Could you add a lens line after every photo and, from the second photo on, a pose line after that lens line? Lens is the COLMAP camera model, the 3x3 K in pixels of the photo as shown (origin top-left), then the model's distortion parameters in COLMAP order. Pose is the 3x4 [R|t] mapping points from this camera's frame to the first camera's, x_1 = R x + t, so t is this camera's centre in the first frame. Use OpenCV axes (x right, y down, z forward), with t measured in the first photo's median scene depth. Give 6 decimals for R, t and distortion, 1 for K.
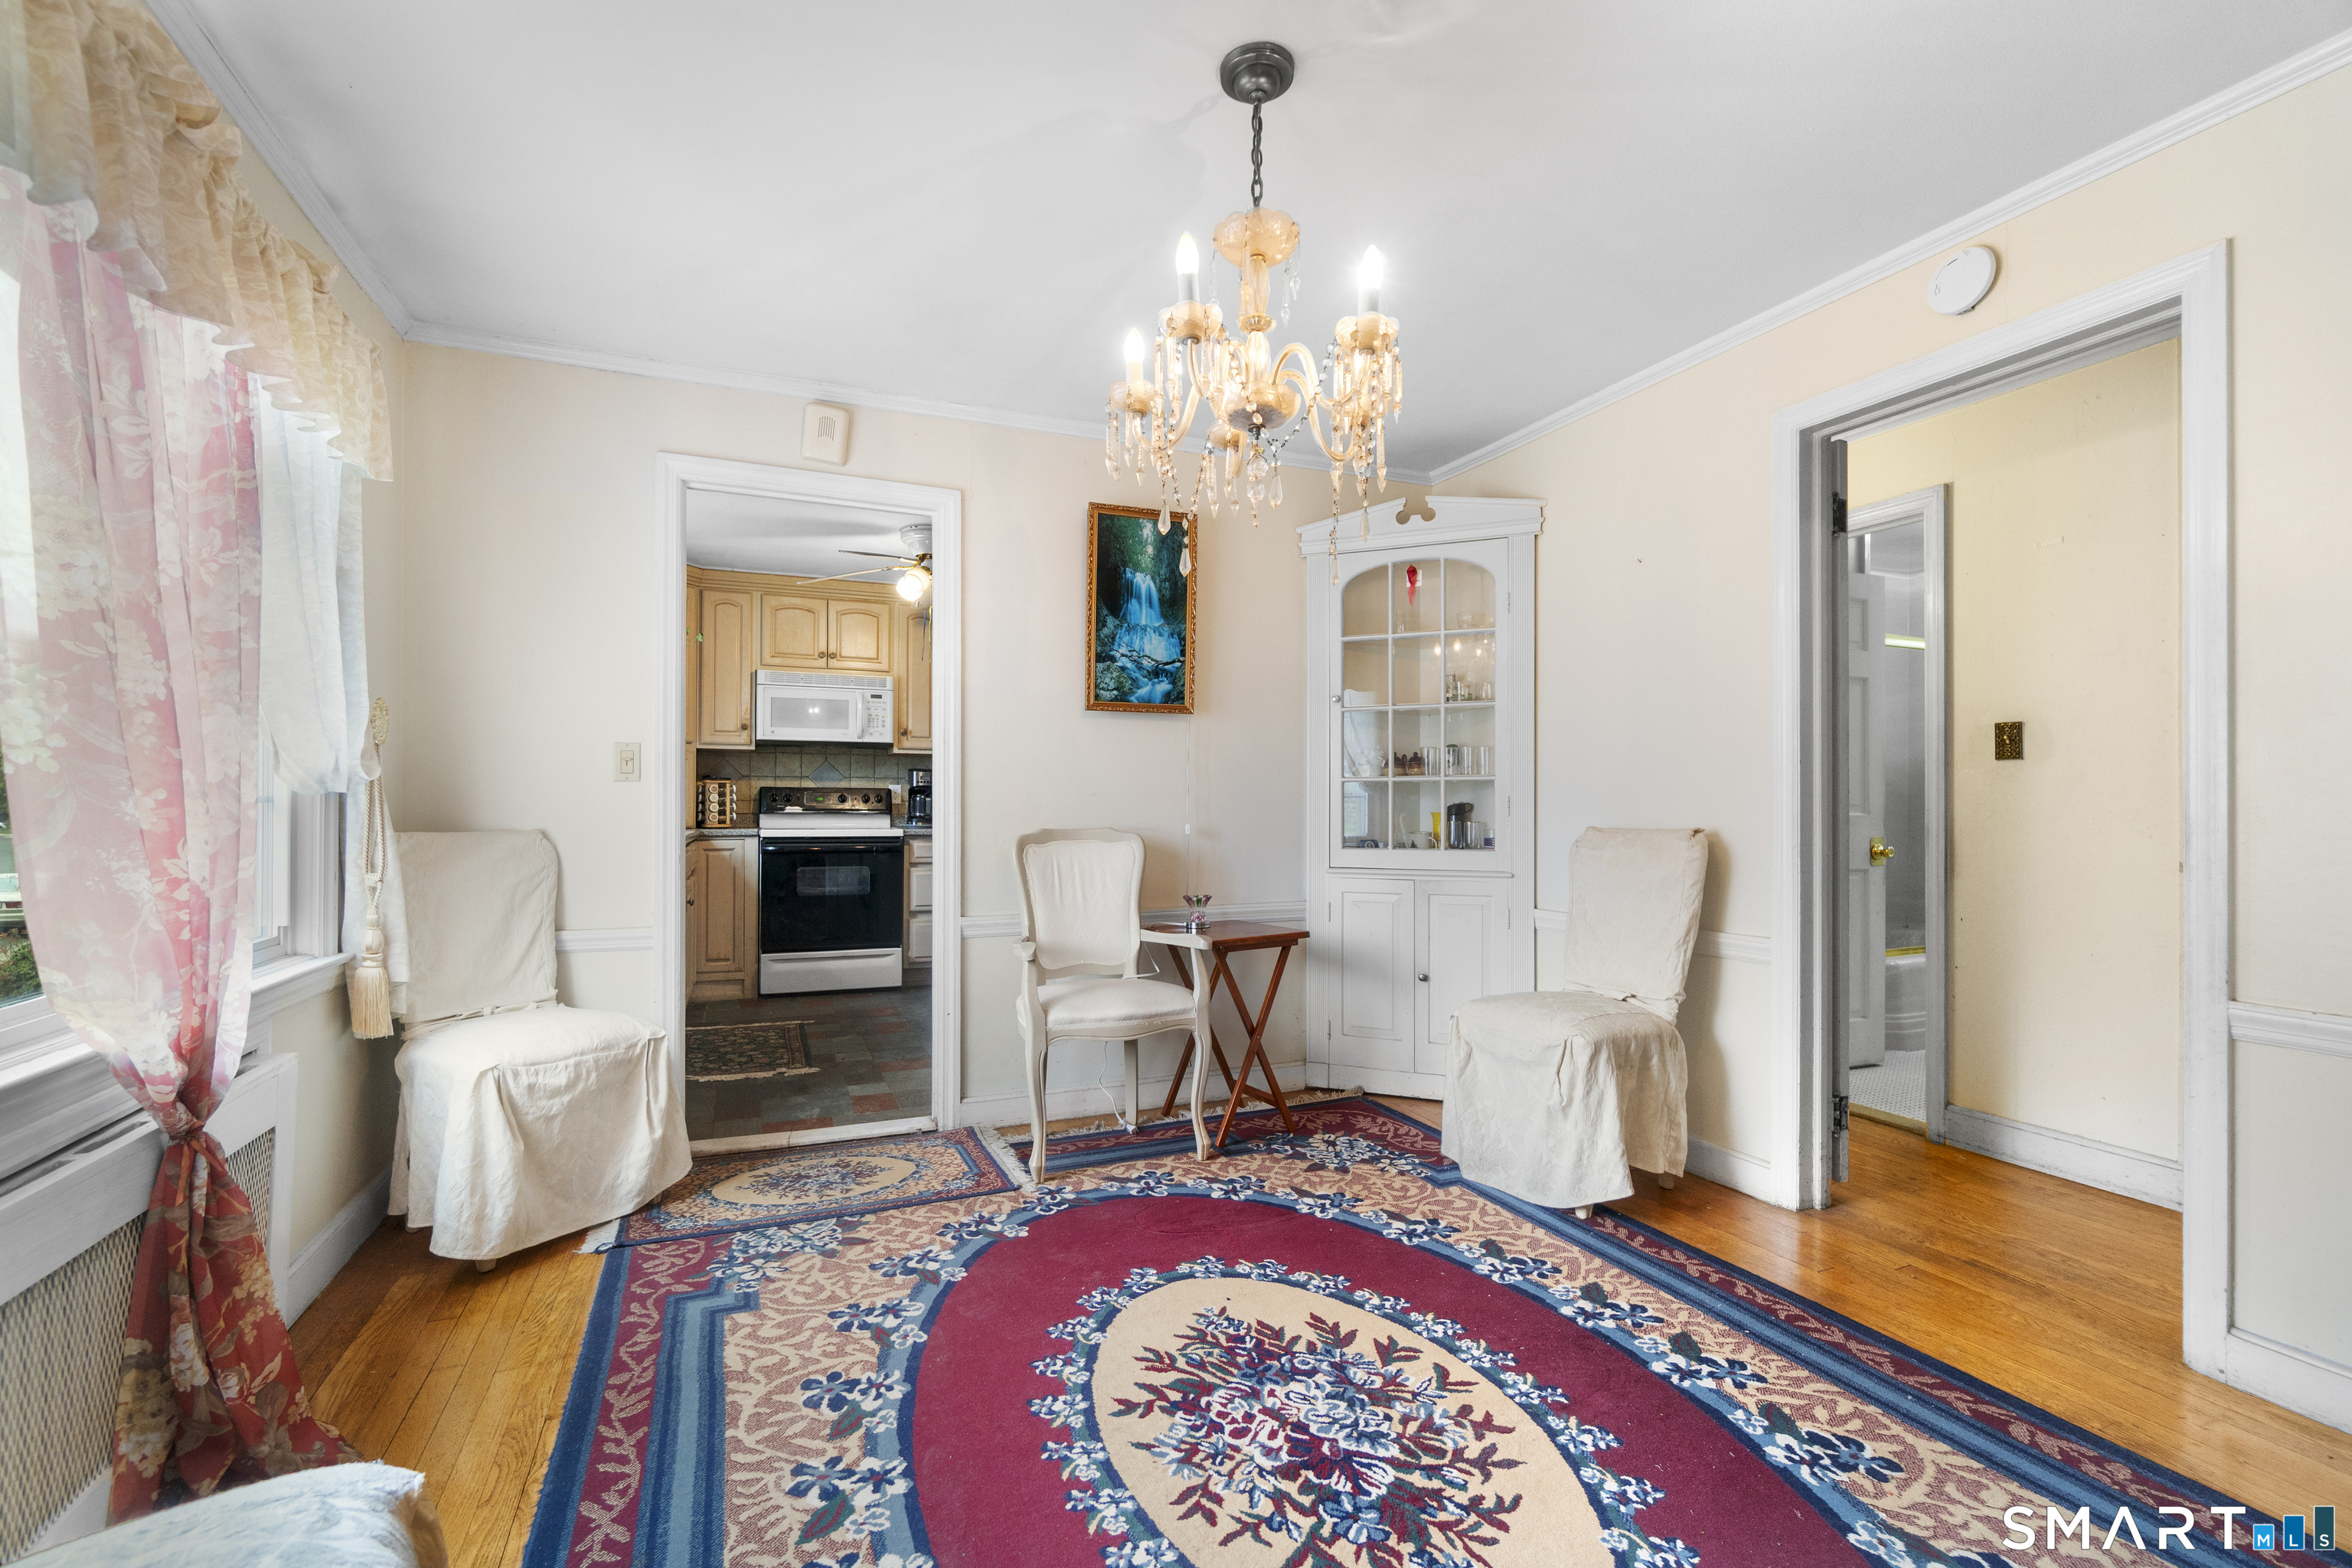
lens RADIAL K [[1018.0, 0, 1169.0], [0, 1018.0, 802.5], [0, 0, 1]] dist [-0.002744, 0.000077]
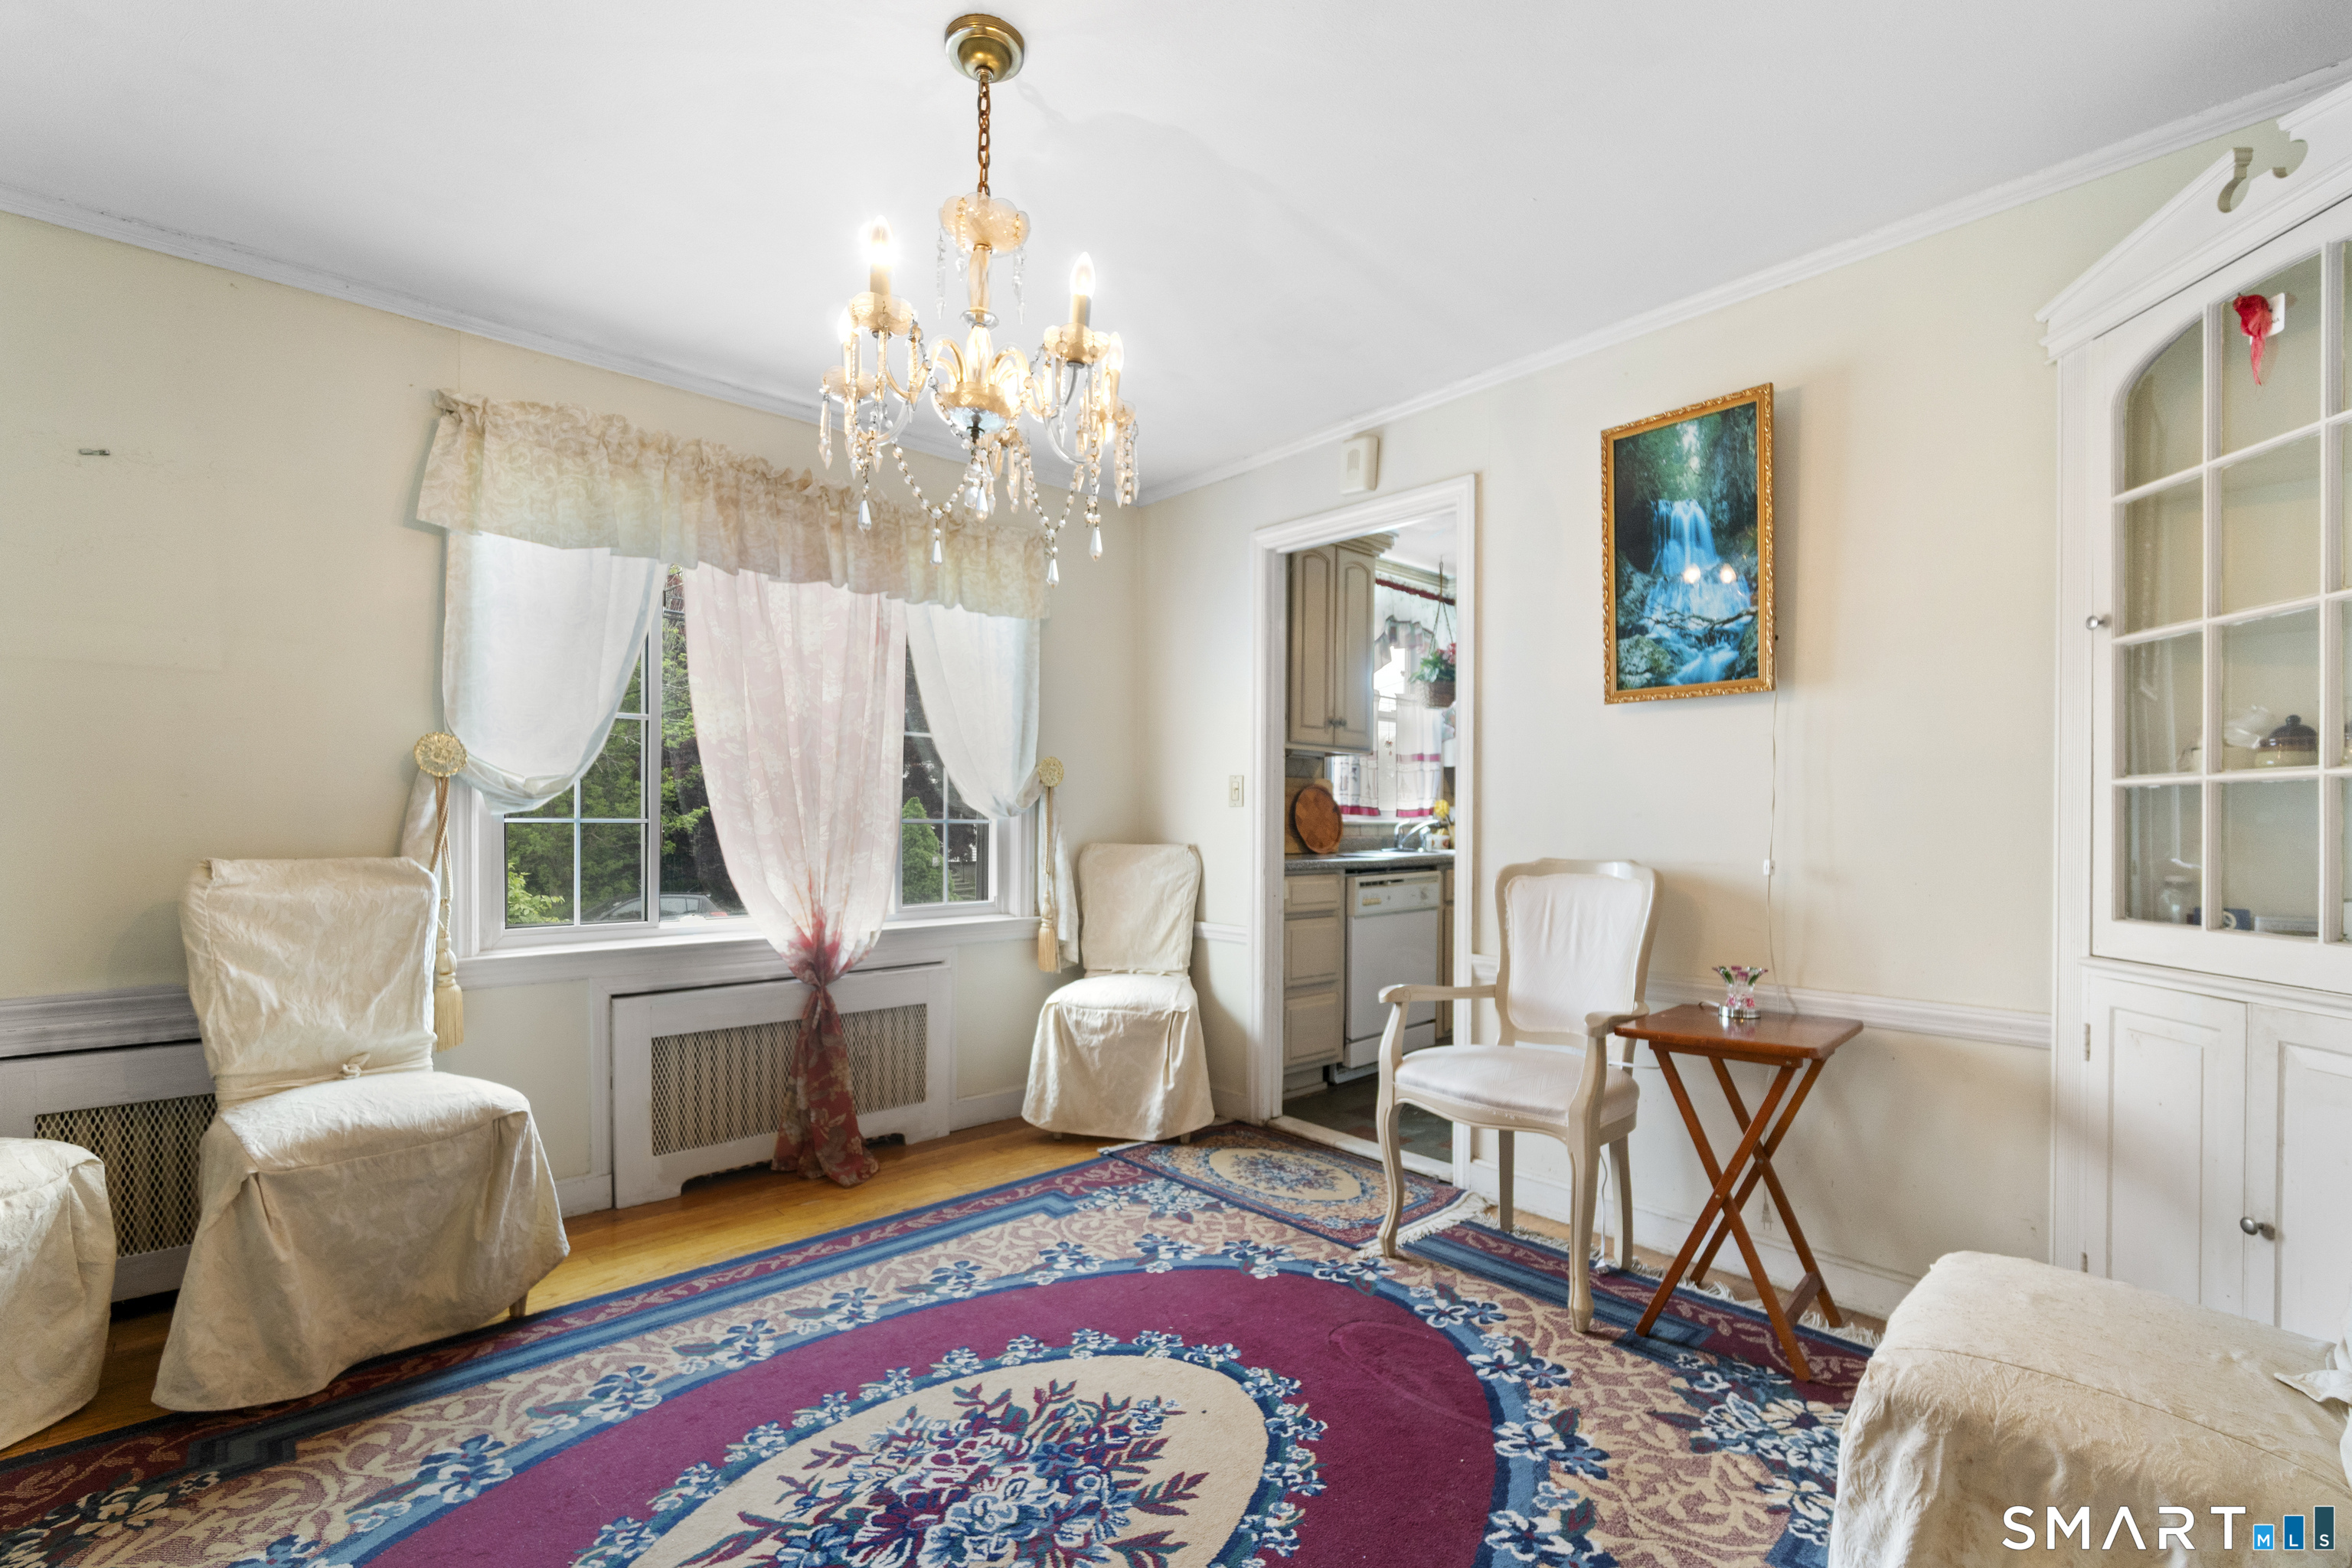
lens RADIAL K [[1039.1, 0, 1169.7], [0, 1039.1, 828.9], [0, 0, 1]] dist [-0.001607, 0.000136]
pose [[0.333368, 0.005433, -0.942781, 0.727281], [-0.002155, 0.999985, 0.005000, -0.000910], [0.942794, 0.000365, 0.333375, 0.578353]]
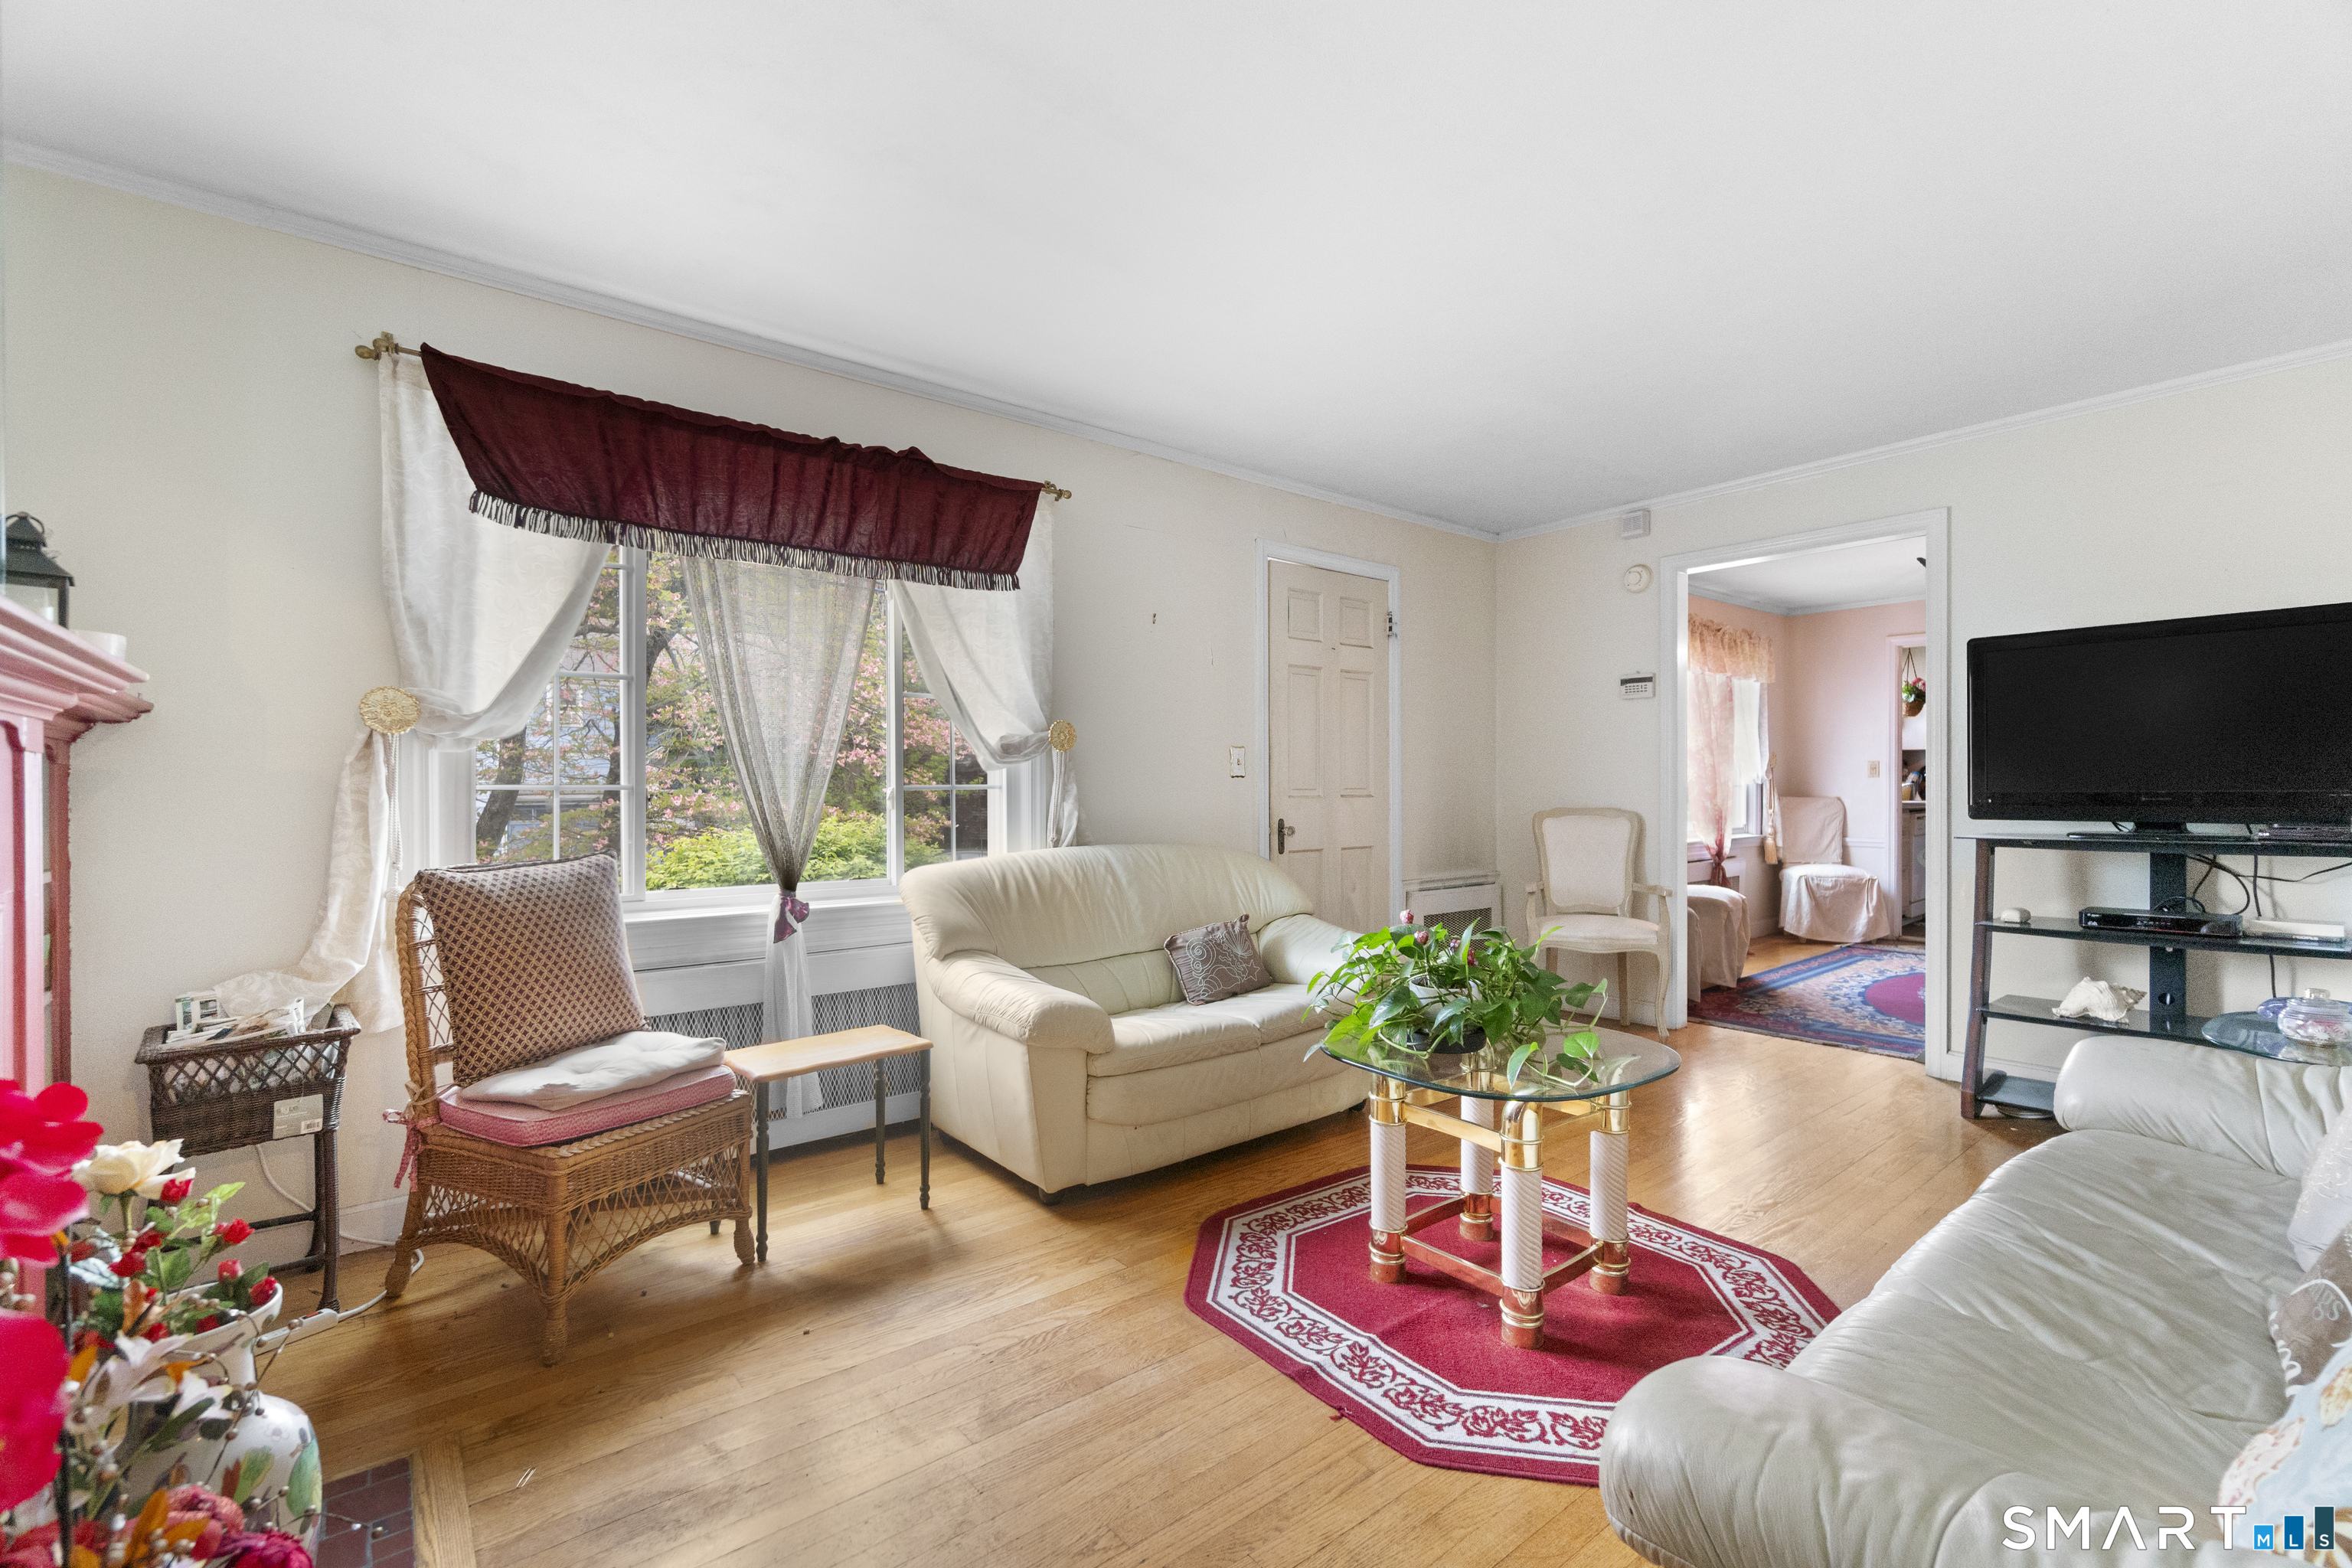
lens RADIAL K [[1018.0, 0, 1169.0], [0, 1018.0, 802.5], [0, 0, 1]] dist [-0.002744, 0.000077]
pose [[0.277228, 0.011310, -0.960738, 1.495880], [0.004681, 0.999903, 0.013121, -0.000076], [0.960793, -0.008135, 0.277148, -1.436300]]
